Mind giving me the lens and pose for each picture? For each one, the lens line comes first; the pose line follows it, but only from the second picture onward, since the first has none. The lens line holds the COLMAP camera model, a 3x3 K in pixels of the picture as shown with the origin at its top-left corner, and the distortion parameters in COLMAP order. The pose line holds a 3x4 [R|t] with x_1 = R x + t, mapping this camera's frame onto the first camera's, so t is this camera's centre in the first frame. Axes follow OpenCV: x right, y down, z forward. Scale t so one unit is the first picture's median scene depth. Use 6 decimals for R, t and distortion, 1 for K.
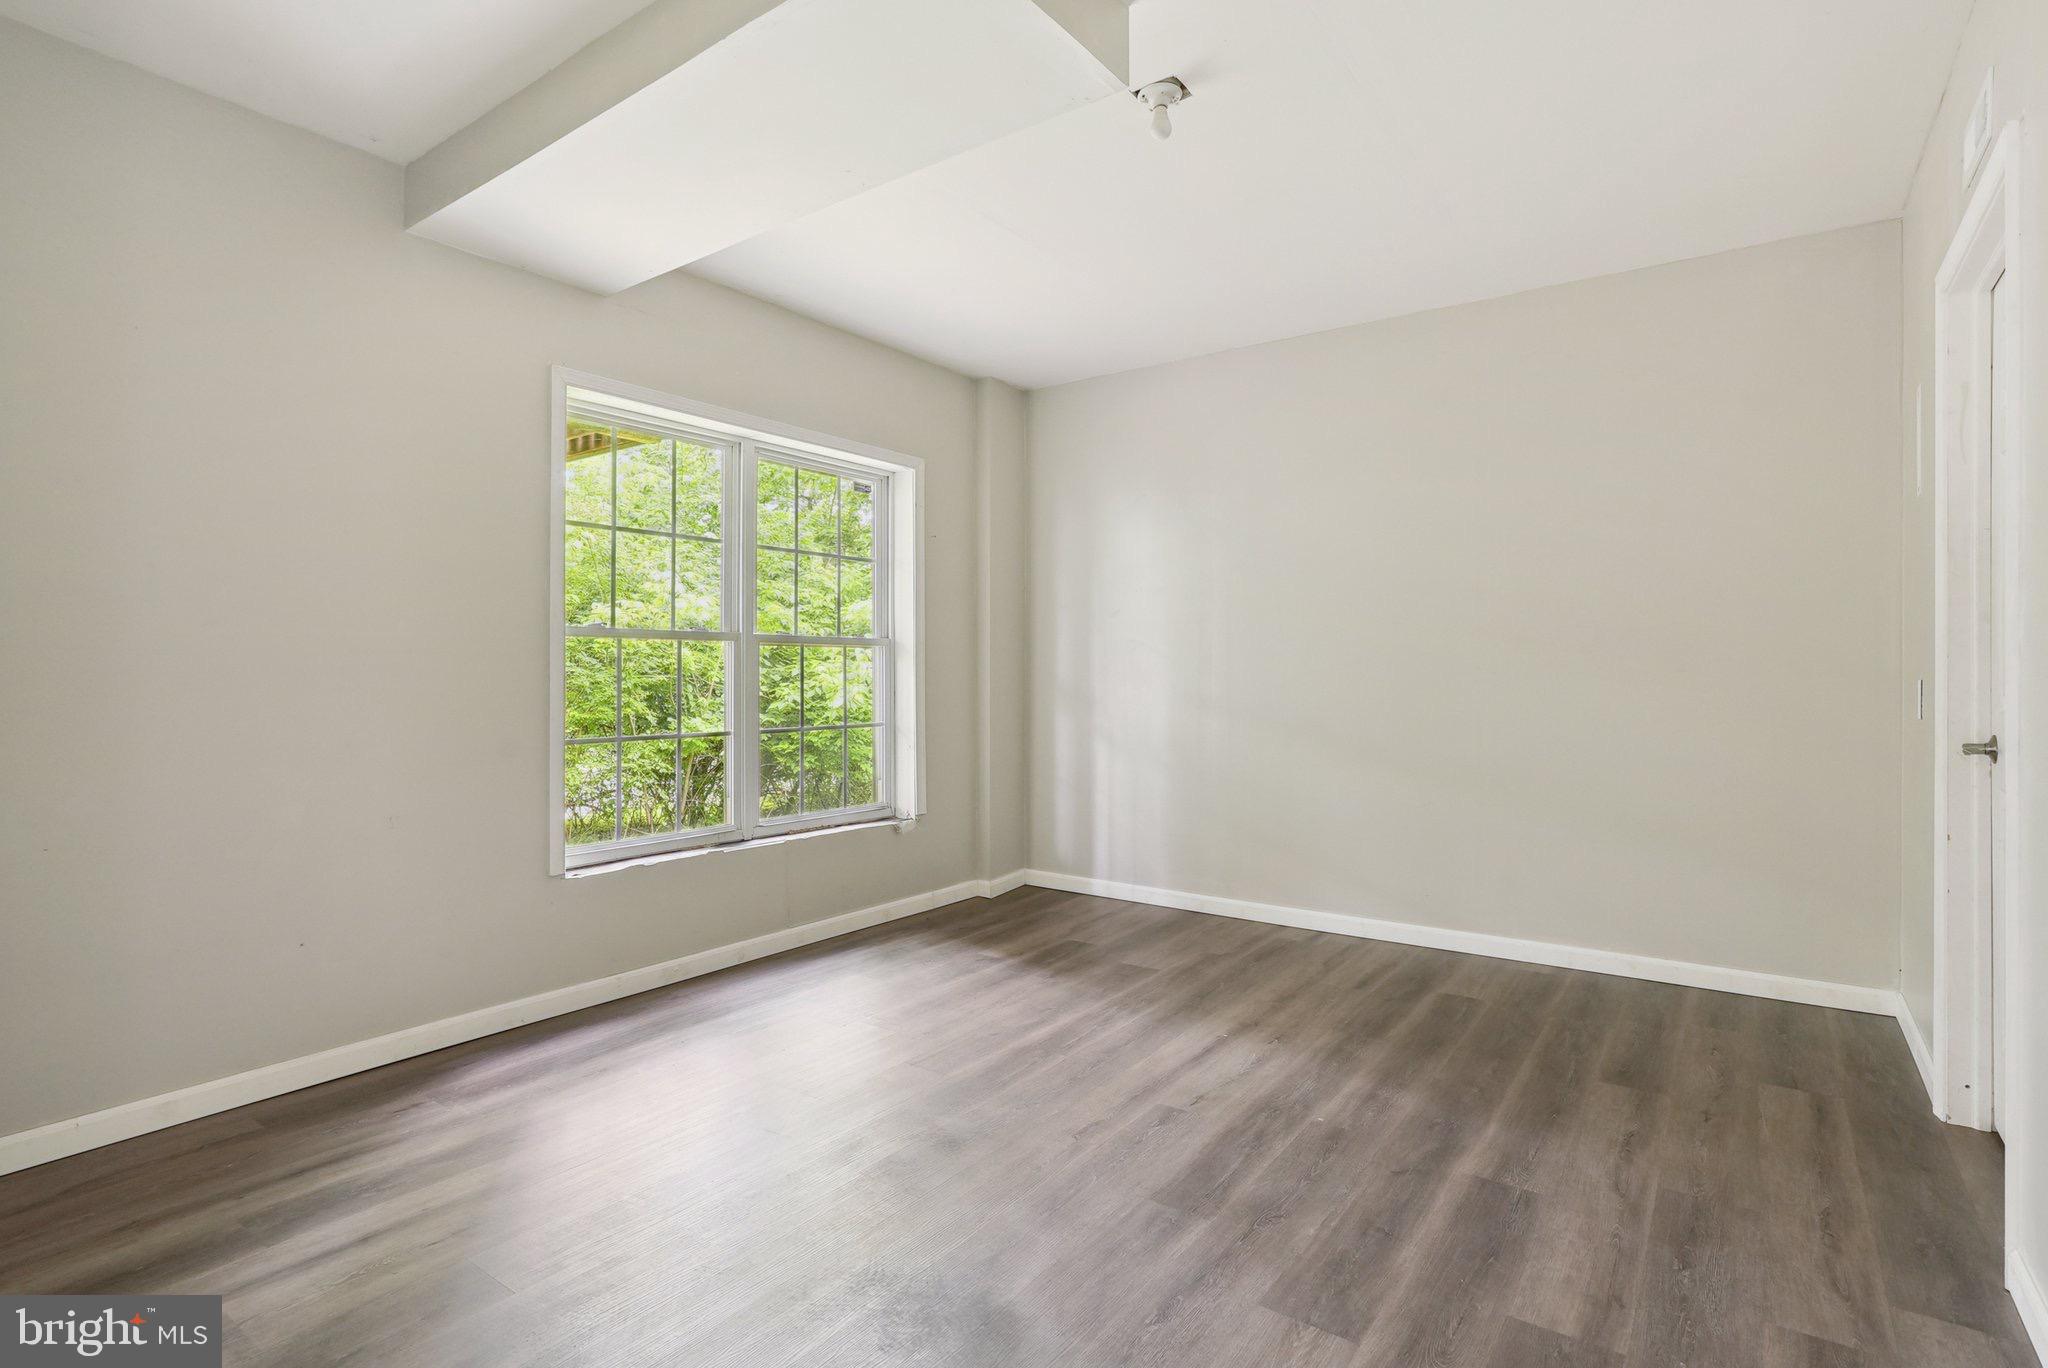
lens RADIAL K [[1001.9, 0, 1024.6], [0, 1001.9, 679.0], [0, 0, 1]] dist [-0.001510, -0.000204]
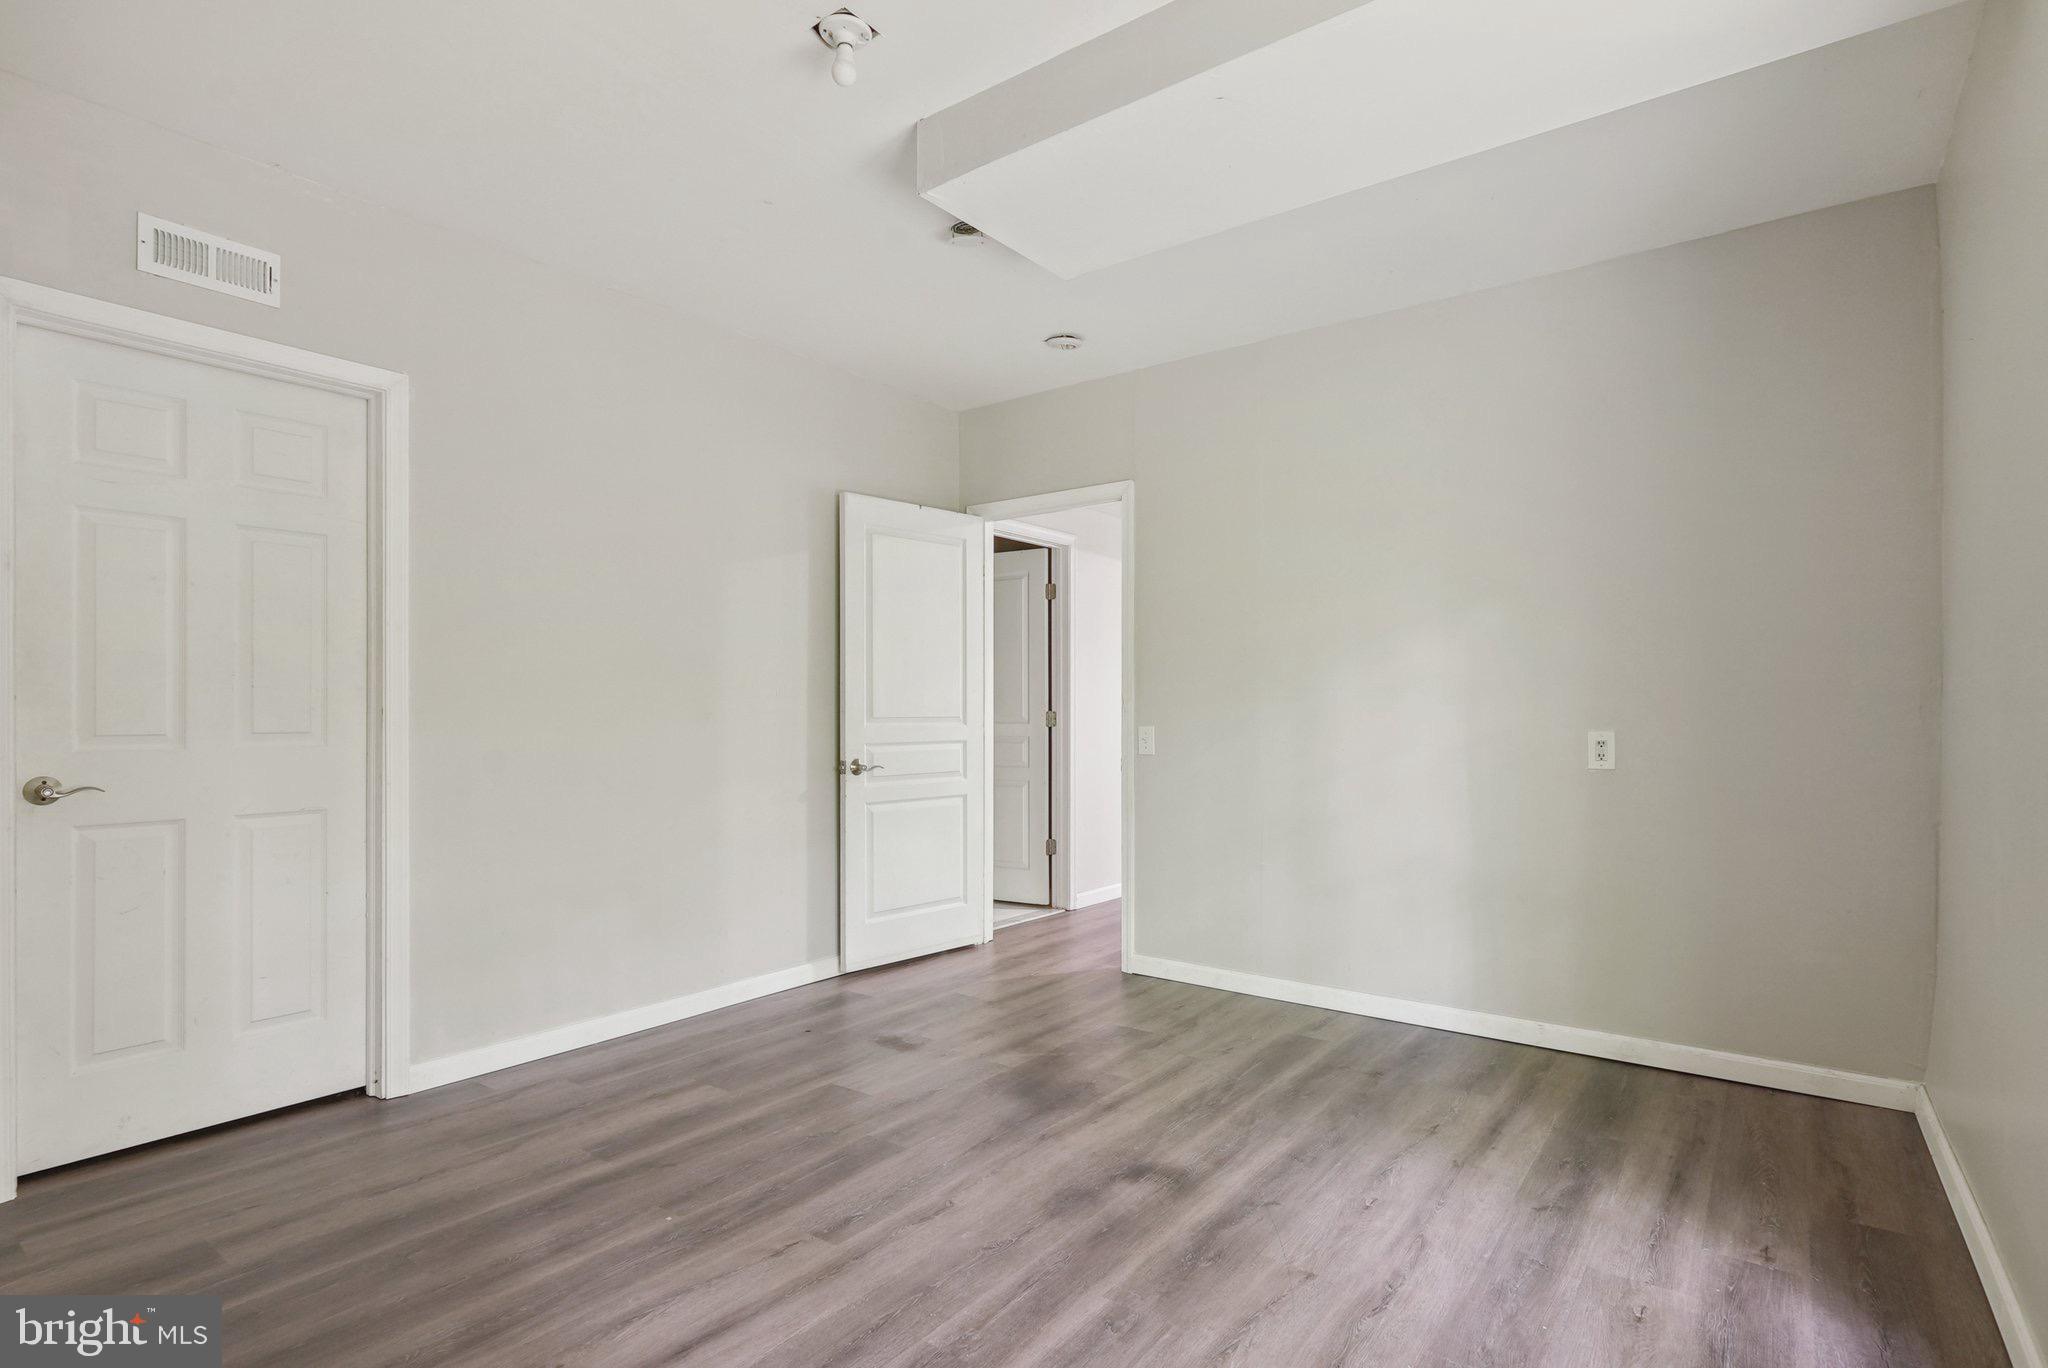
lens RADIAL K [[1001.9, 0, 1024.8], [0, 1001.9, 696.2], [0, 0, 1]] dist [-0.001510, -0.000204]
pose [[-0.999874, 0.000575, 0.015857, -0.034565], [0.000321, 0.999872, -0.016017, -0.007471], [-0.015864, -0.016010, -0.999746, 1.938558]]
